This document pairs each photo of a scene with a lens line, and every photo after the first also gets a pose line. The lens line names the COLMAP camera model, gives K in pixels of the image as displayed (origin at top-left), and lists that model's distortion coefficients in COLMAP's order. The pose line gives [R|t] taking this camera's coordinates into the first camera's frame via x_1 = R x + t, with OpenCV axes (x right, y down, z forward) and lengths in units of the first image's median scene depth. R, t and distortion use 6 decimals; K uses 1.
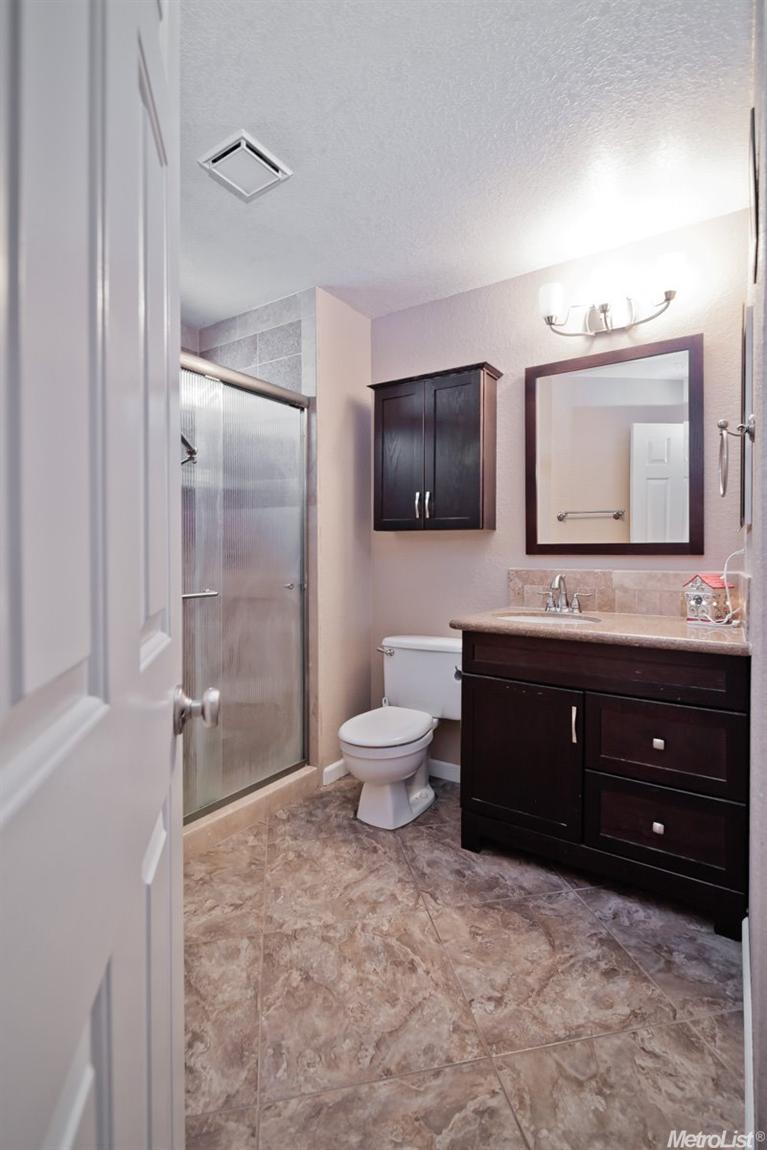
lens RADIAL K [[529.7, 0, 384.4], [0, 529.7, 567.5], [0, 0, 1]] dist [0.001495, -0.000628]
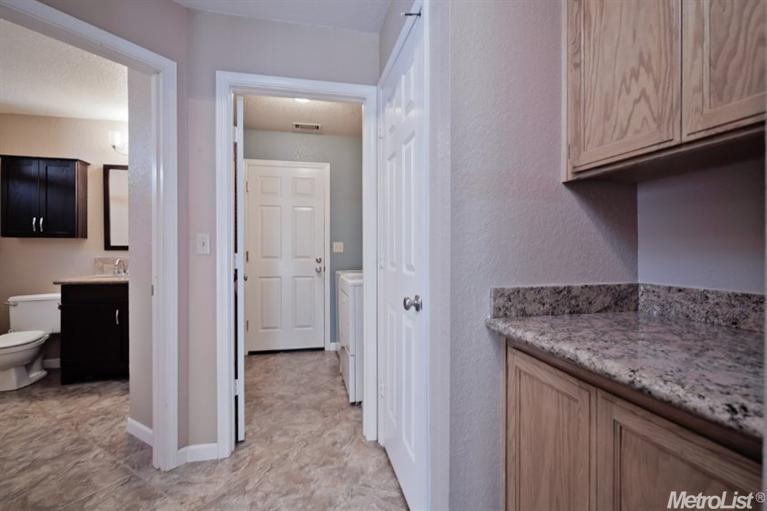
lens RADIAL K [[353.3, 0, 380.8], [0, 353.3, 250.2], [0, 0, 1]] dist [0.001495, -0.000628]
pose [[0.691398, -0.005534, 0.722453, 0.005045], [0.016255, 0.999837, -0.007897, 0.005130], [-0.722291, 0.017204, 0.691375, -0.818795]]
